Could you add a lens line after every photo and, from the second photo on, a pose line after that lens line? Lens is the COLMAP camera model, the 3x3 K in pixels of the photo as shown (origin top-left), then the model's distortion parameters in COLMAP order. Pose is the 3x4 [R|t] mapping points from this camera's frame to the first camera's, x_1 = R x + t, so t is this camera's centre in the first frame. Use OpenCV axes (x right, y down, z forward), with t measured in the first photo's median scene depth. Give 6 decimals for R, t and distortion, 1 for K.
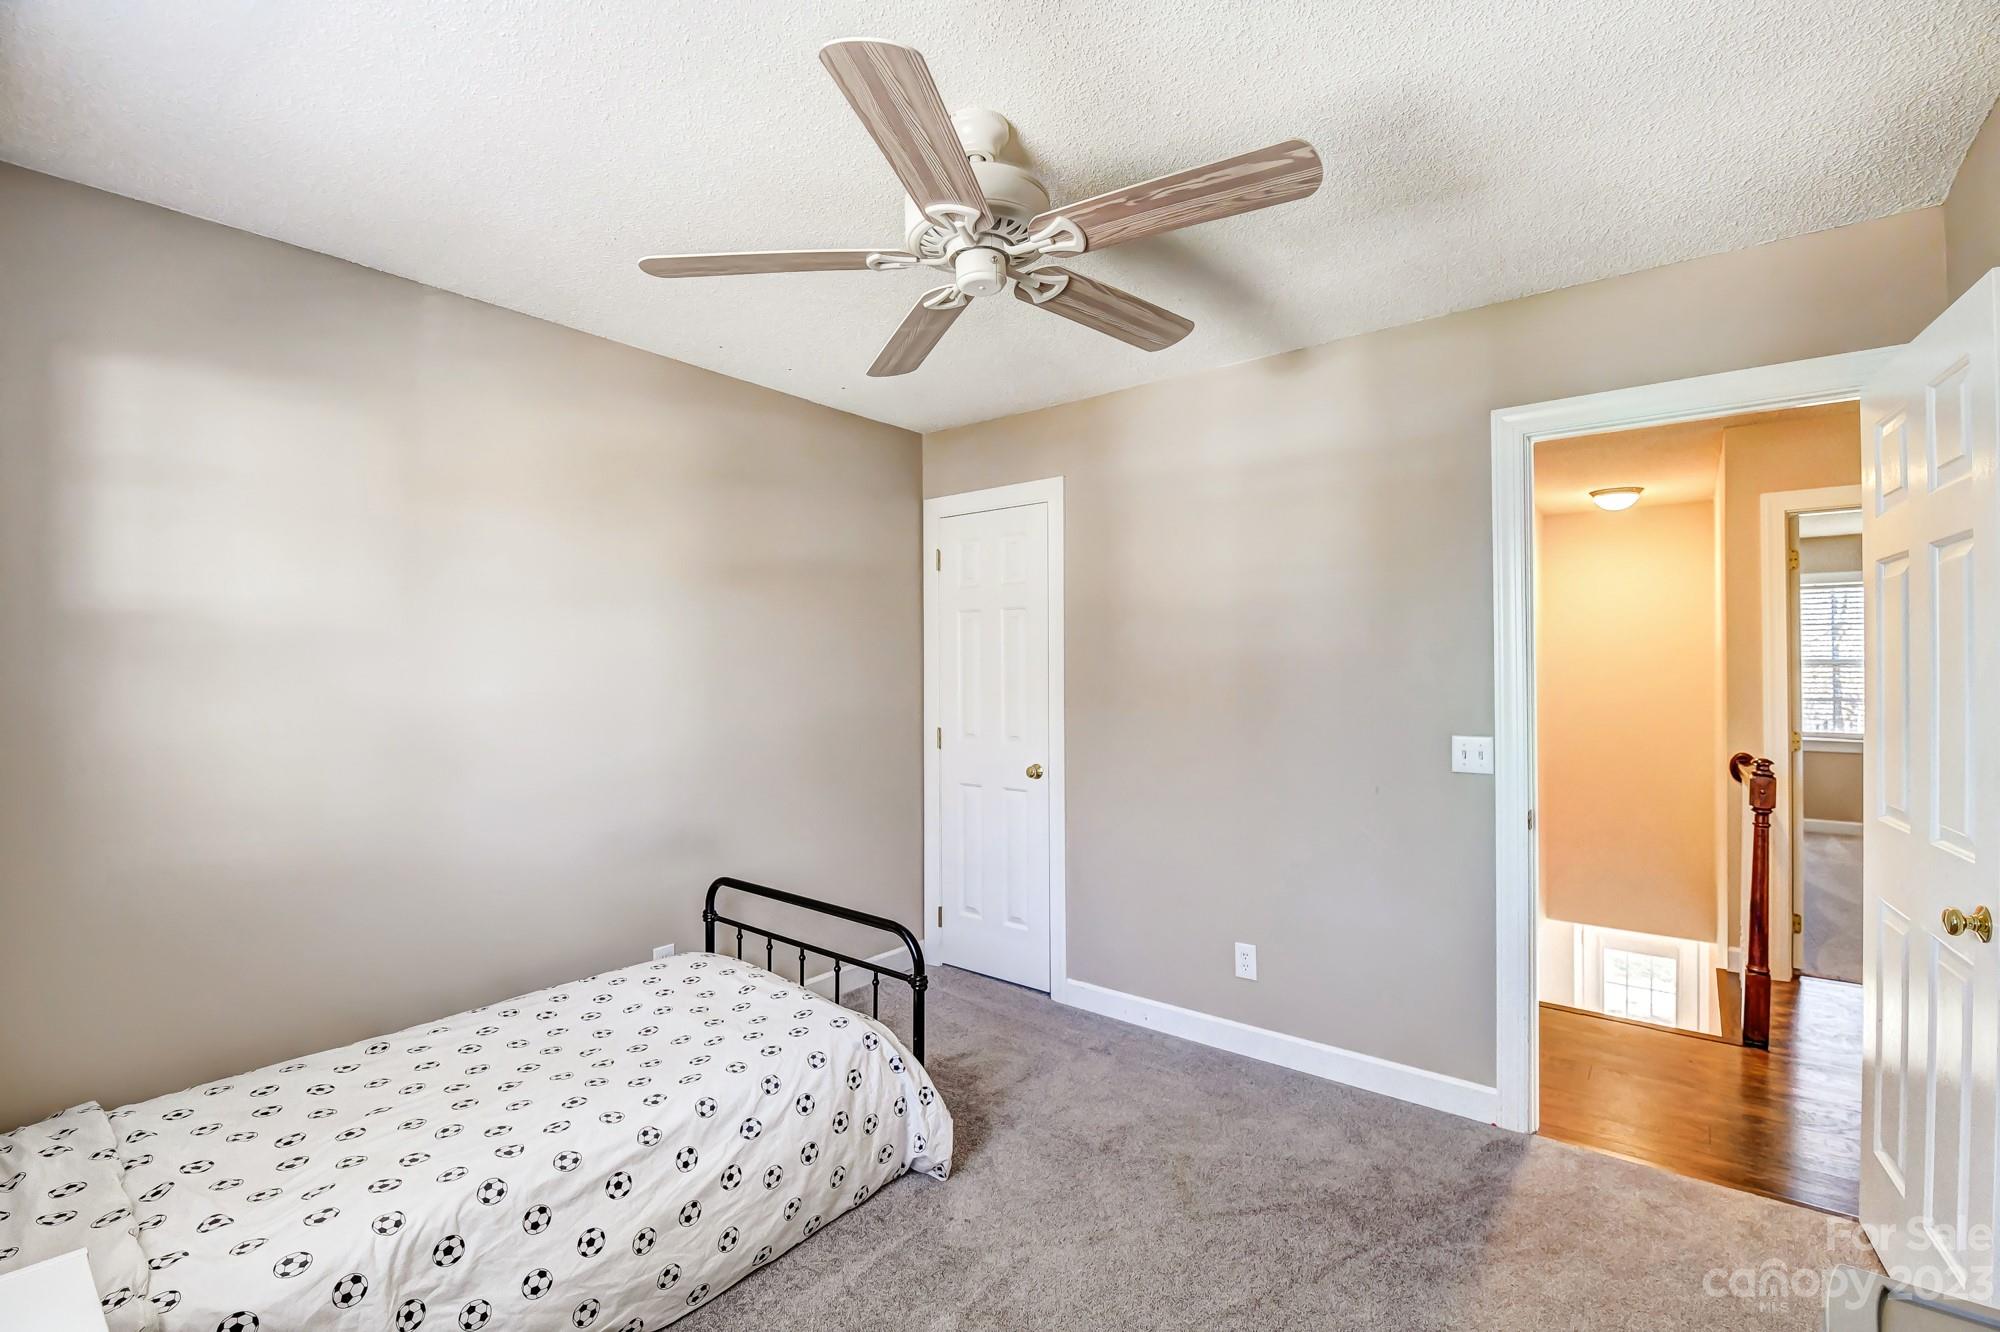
lens RADIAL K [[873.8, 0, 1010.3], [0, 873.8, 666.5], [0, 0, 1]] dist [-0.001063, -0.009284]
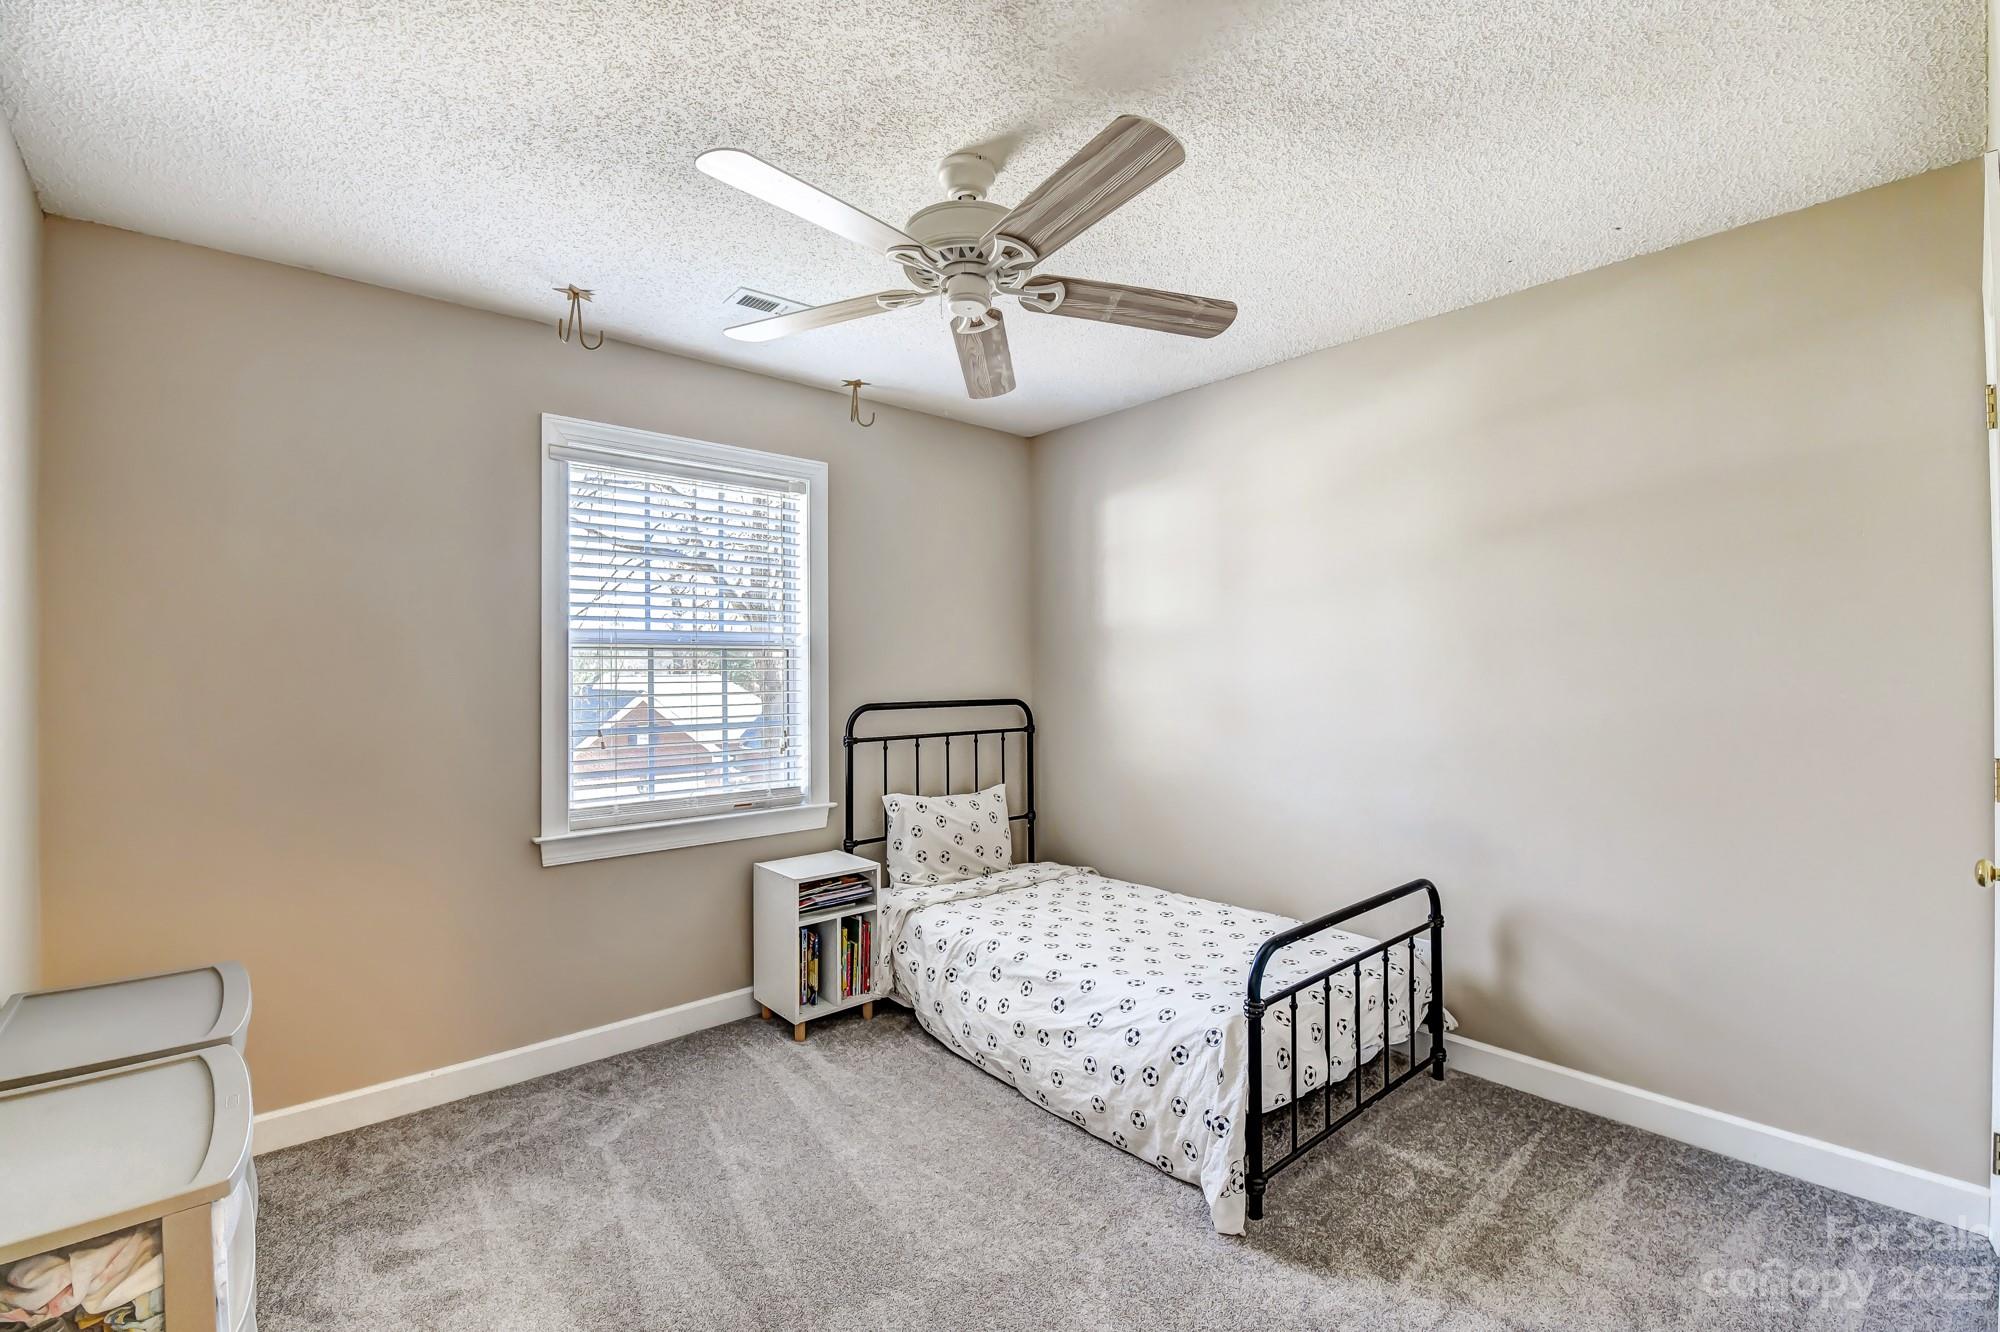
lens RADIAL K [[878.4, 0, 1008.4], [0, 878.4, 663.3], [0, 0, 1]] dist [0.001695, -0.004137]
pose [[-0.186863, -0.003595, -0.982379, 0.921600], [0.014255, 0.999878, -0.006370, 0.026490], [0.982283, -0.015195, -0.186789, 1.078103]]
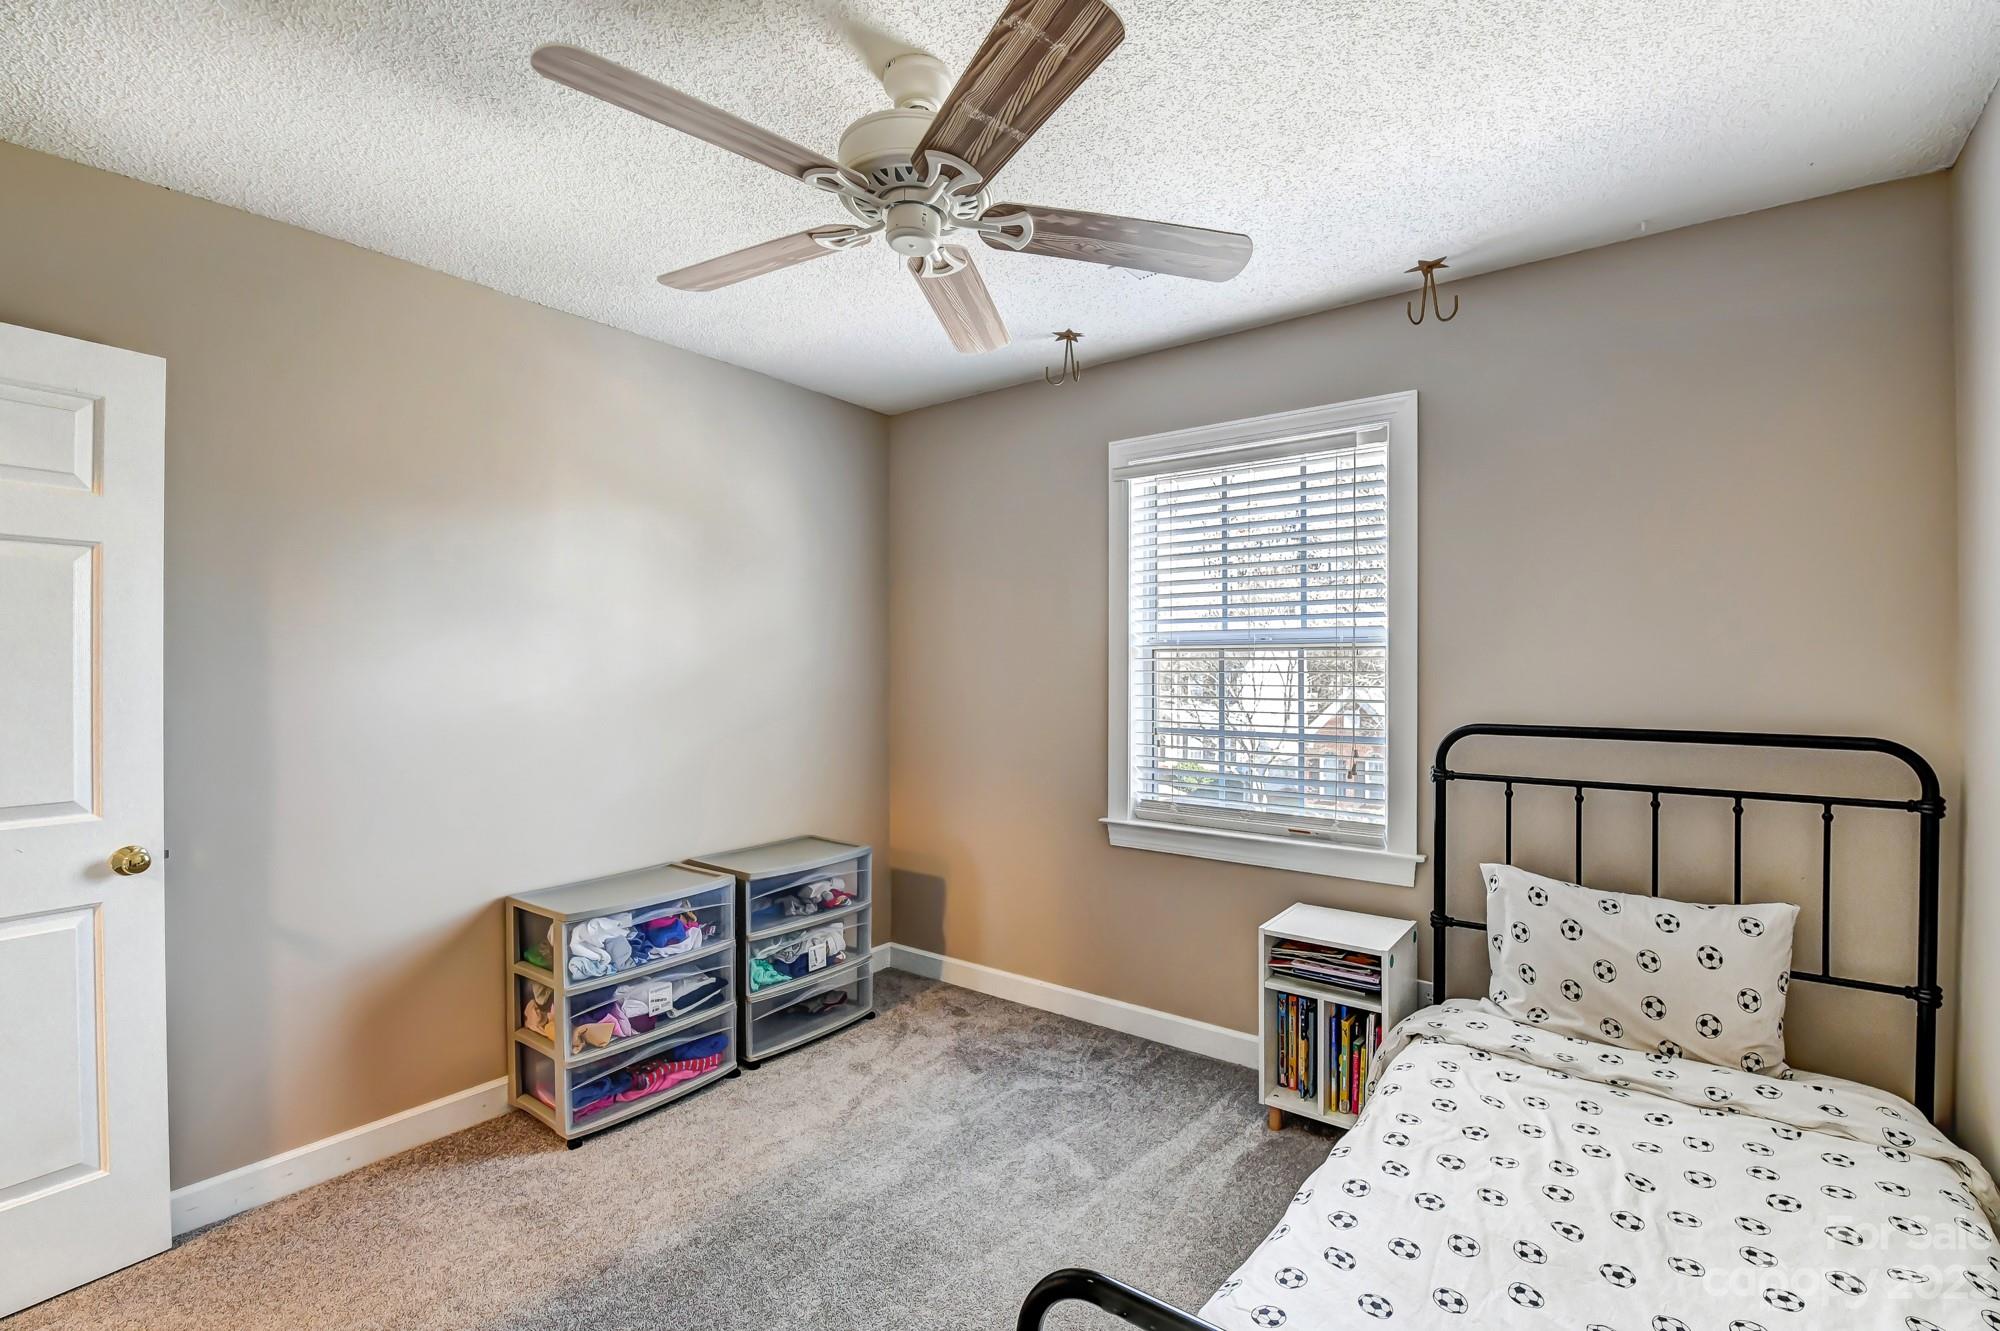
lens RADIAL K [[879.5, 0, 1000.0], [0, 879.5, 665.5], [0, 0, 1]] dist [-0.000882, -0.007505]
pose [[-0.999973, 0.002903, -0.006744, -0.100753], [0.002956, 0.999965, -0.007859, 0.019826], [0.006721, -0.007879, -0.999946, 1.665565]]
